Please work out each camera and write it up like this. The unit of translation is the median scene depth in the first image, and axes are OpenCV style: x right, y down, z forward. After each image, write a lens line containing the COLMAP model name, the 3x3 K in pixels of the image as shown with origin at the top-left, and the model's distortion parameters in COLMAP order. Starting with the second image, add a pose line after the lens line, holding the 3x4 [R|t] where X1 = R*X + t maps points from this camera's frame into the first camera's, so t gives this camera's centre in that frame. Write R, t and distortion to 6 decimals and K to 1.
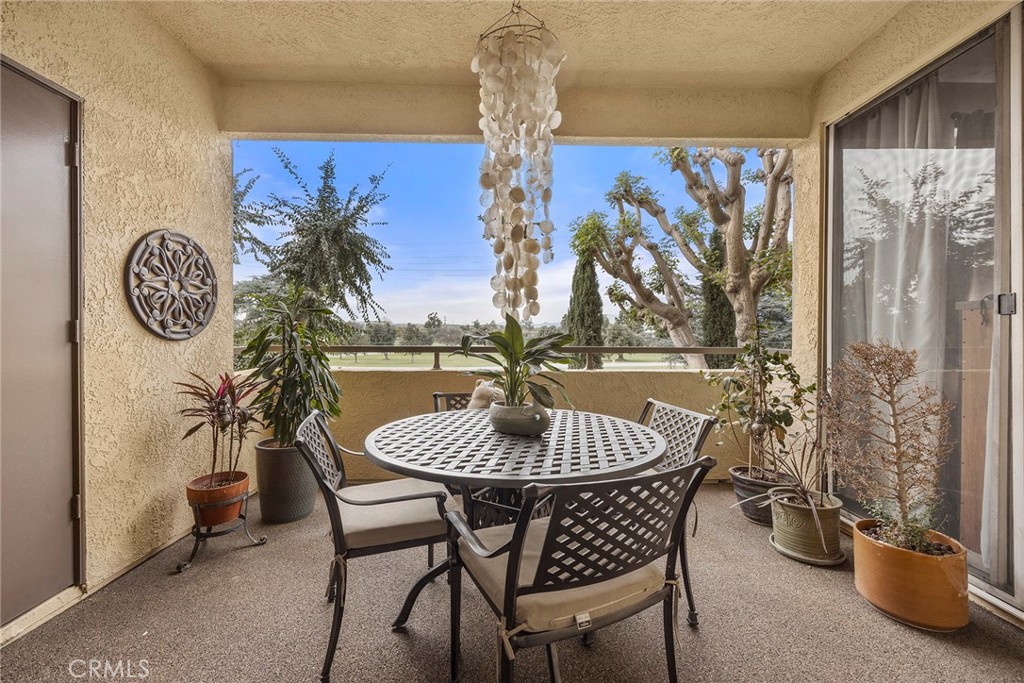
lens RADIAL K [[397.1, 0, 512.0], [0, 397.1, 341.5], [0, 0, 1]] dist [0.000112, 0.000008]
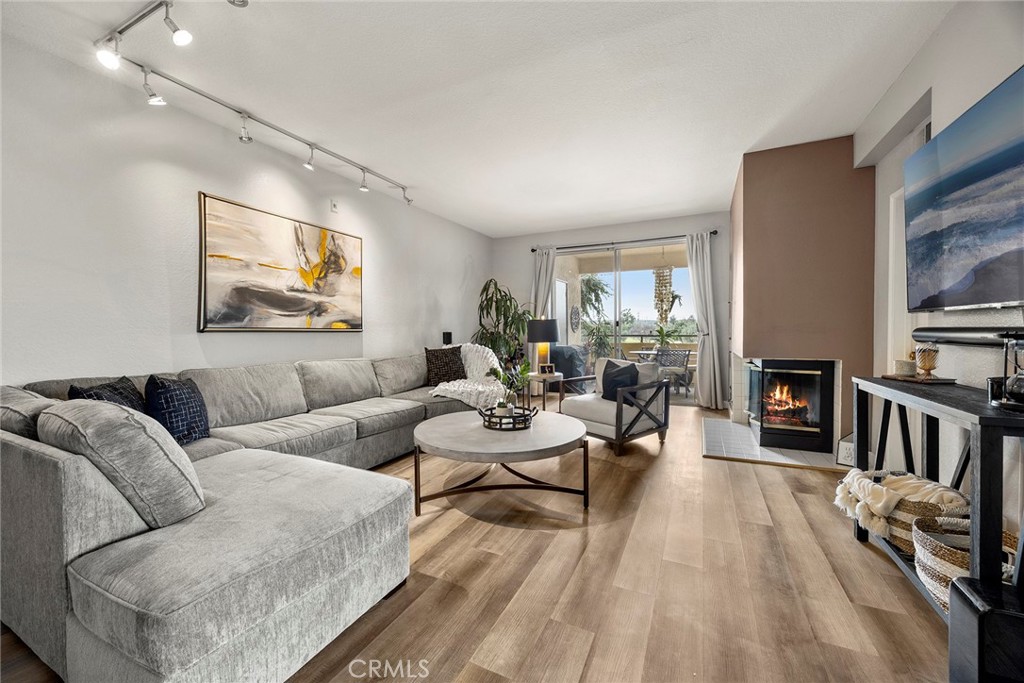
lens RADIAL K [[397.1, 0, 512.0], [0, 397.1, 341.5], [0, 0, 1]] dist [0.000112, 0.000008]
pose [[0.891497, 0.007851, -0.452959, 0.131942], [-0.001380, 0.999892, 0.014615, 0.008969], [0.453025, -0.012405, 0.891412, -0.943669]]
